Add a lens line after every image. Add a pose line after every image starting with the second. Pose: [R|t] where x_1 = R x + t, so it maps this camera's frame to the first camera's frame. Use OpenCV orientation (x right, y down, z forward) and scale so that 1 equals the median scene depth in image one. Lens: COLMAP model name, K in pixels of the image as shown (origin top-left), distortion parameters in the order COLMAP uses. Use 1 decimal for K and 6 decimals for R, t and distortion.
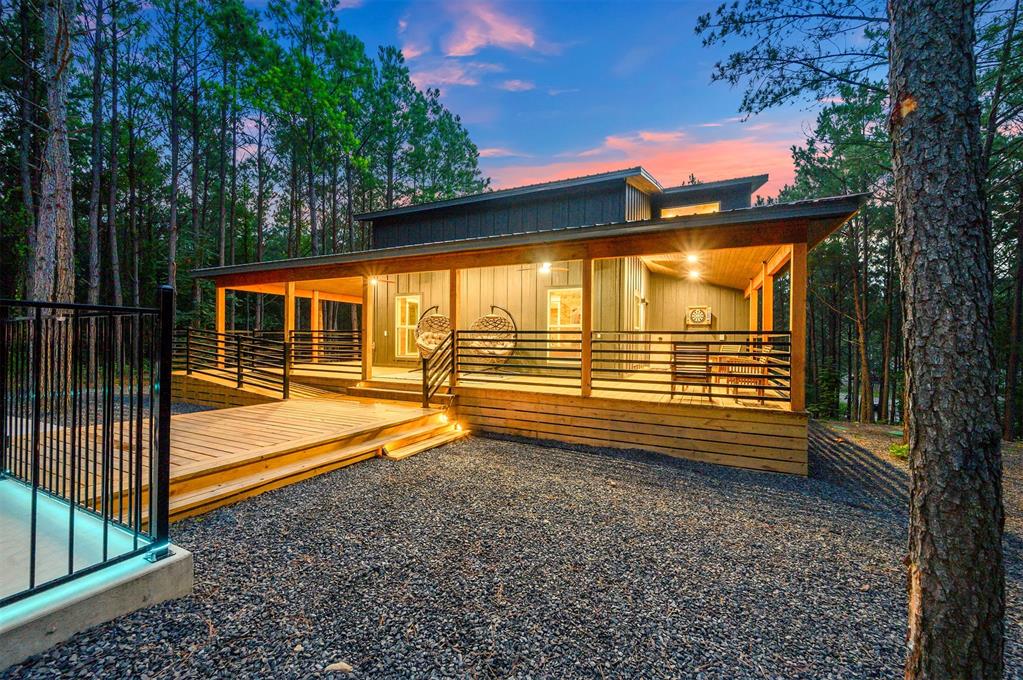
lens RADIAL K [[402.5, 0, 511.5], [0, 402.5, 341.6], [0, 0, 1]] dist [-0.001785, 0.000812]
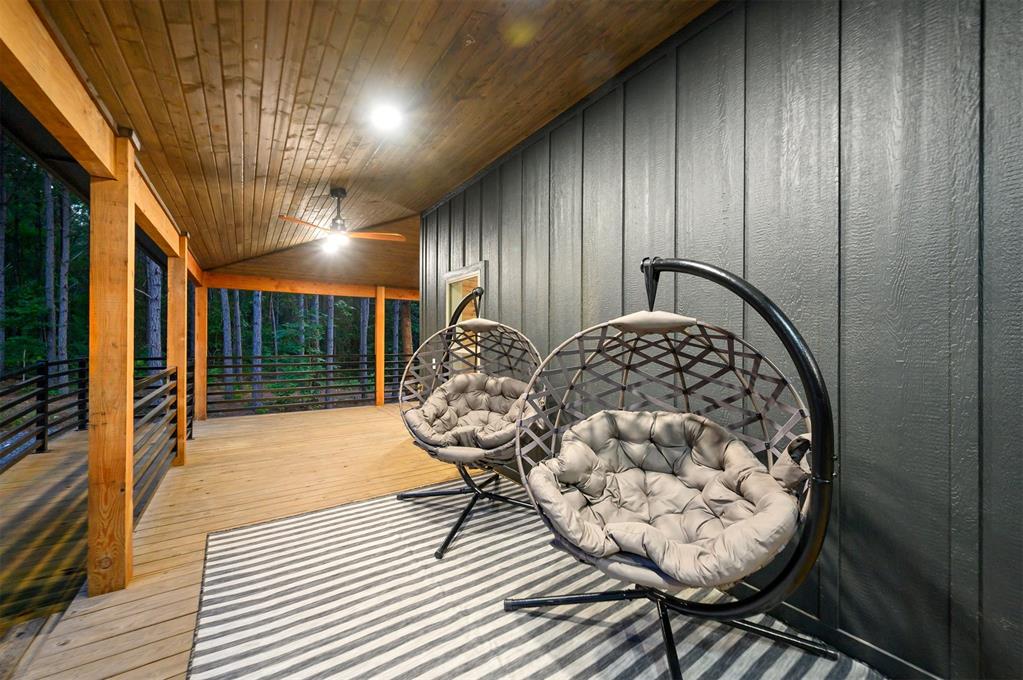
lens RADIAL K [[402.5, 0, 511.5], [0, 402.5, 341.6], [0, 0, 1]] dist [-0.001785, 0.000812]
pose [[0.866162, -0.002606, -0.499757, -0.011270], [0.000366, 0.999989, -0.004581, -0.047294], [0.499763, 0.003784, 0.866154, 0.727581]]
